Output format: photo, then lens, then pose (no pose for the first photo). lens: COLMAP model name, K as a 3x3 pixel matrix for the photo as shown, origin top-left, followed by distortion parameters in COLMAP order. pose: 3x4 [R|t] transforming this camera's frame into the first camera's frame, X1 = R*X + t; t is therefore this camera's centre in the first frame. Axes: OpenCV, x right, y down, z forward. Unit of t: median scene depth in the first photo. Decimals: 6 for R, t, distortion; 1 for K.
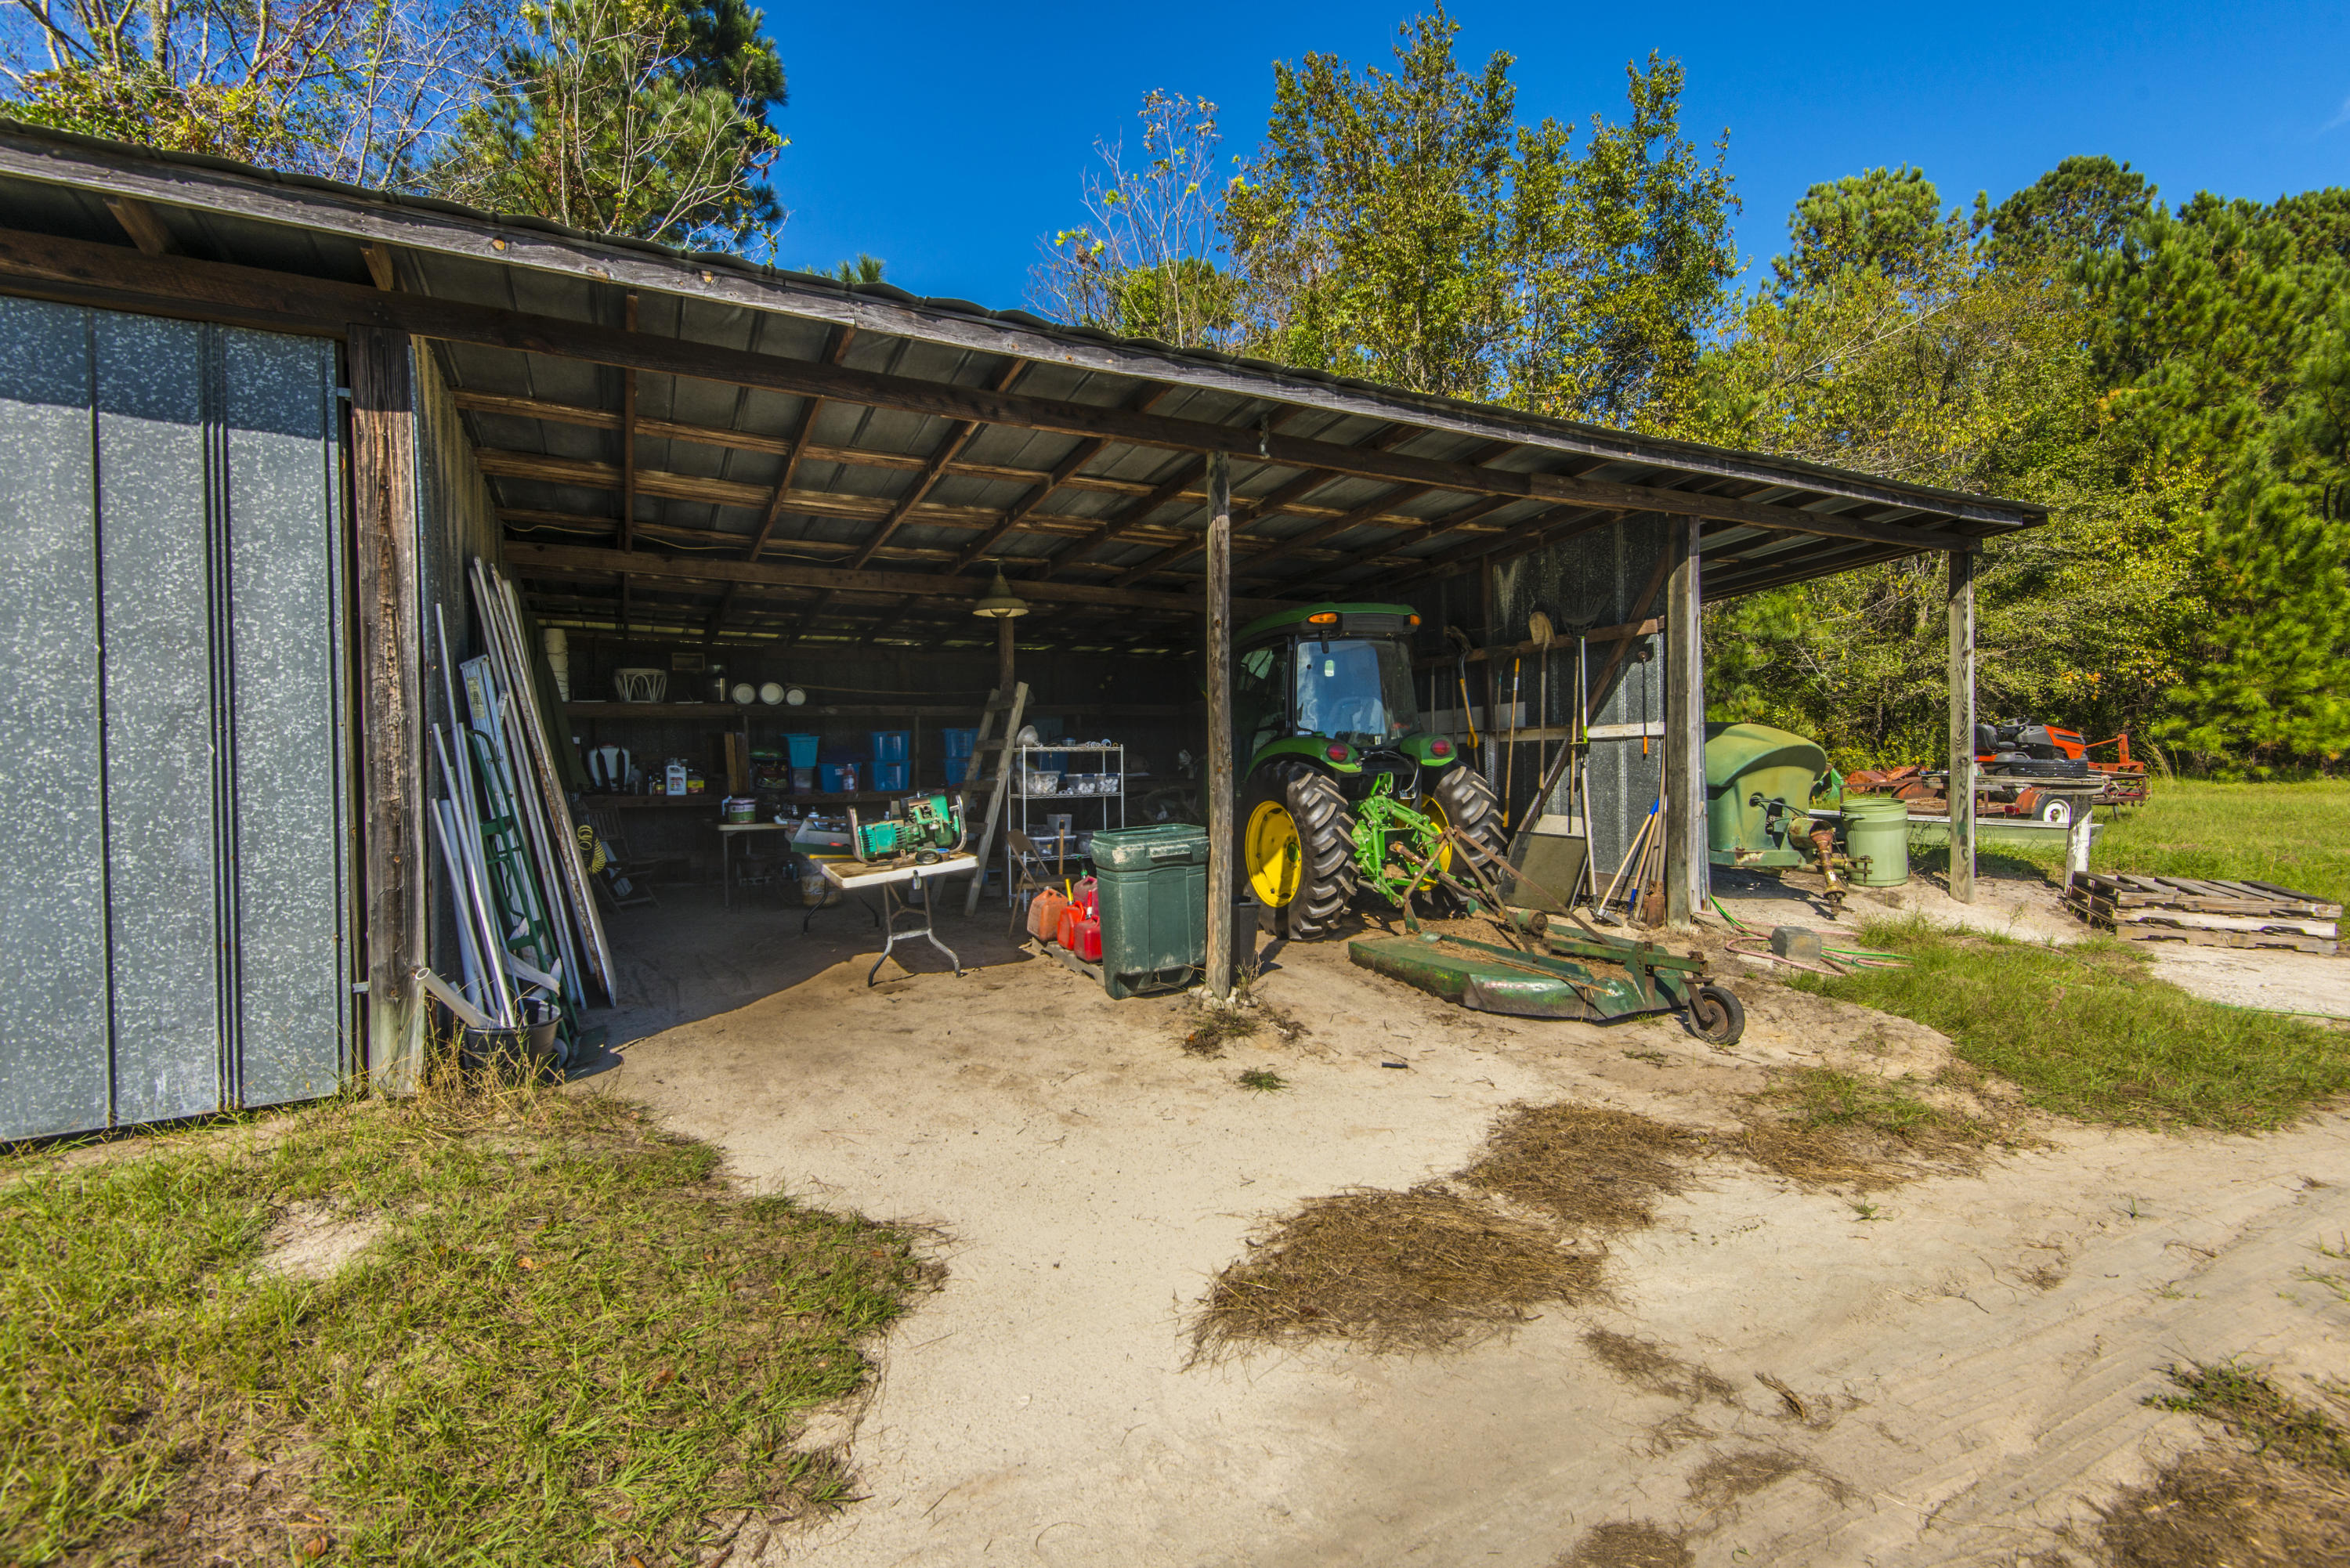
lens RADIAL K [[1059.3, 0, 1176.3], [0, 1059.3, 776.2], [0, 0, 1]] dist [0.017960, -0.008031]
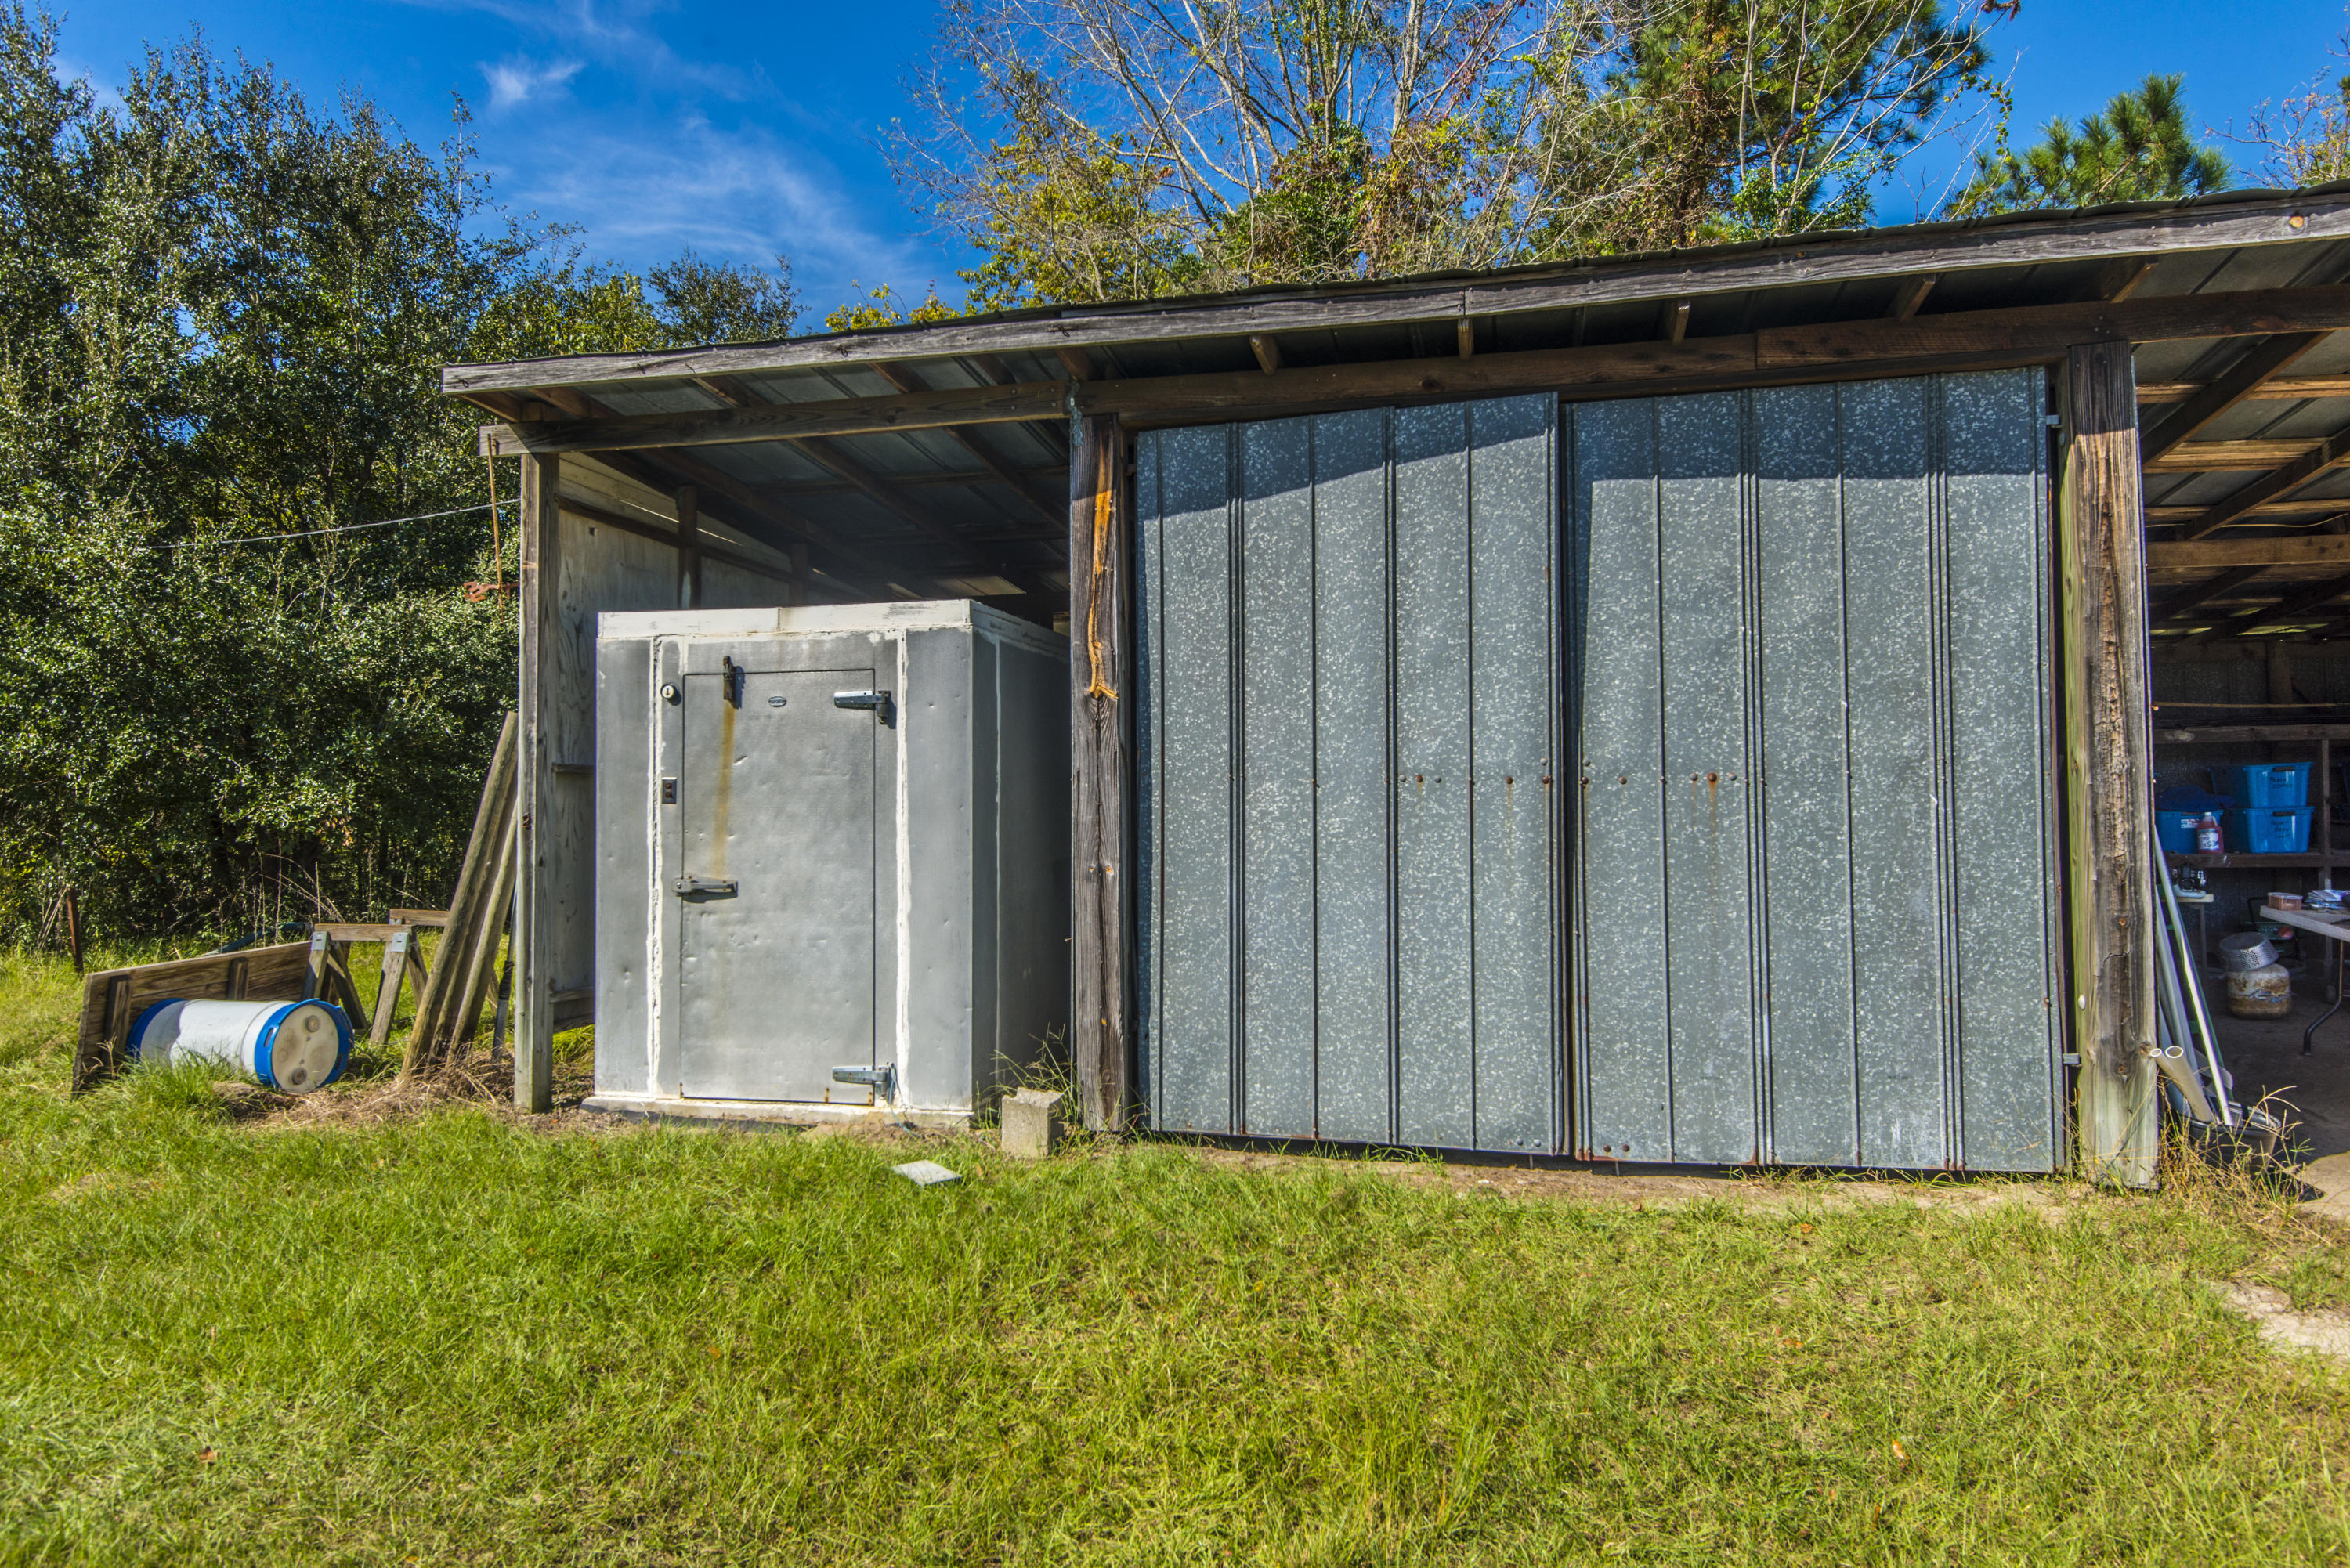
lens RADIAL K [[1486.7, 0, 1174.2], [0, 1486.7, 782.2], [0, 0, 1]] dist [0.006923, 0.000737]
pose [[0.757089, -0.007396, -0.653270, -0.516600], [-0.011064, 0.999647, -0.024139, -0.000857], [0.653218, 0.025504, 0.756740, -0.493012]]
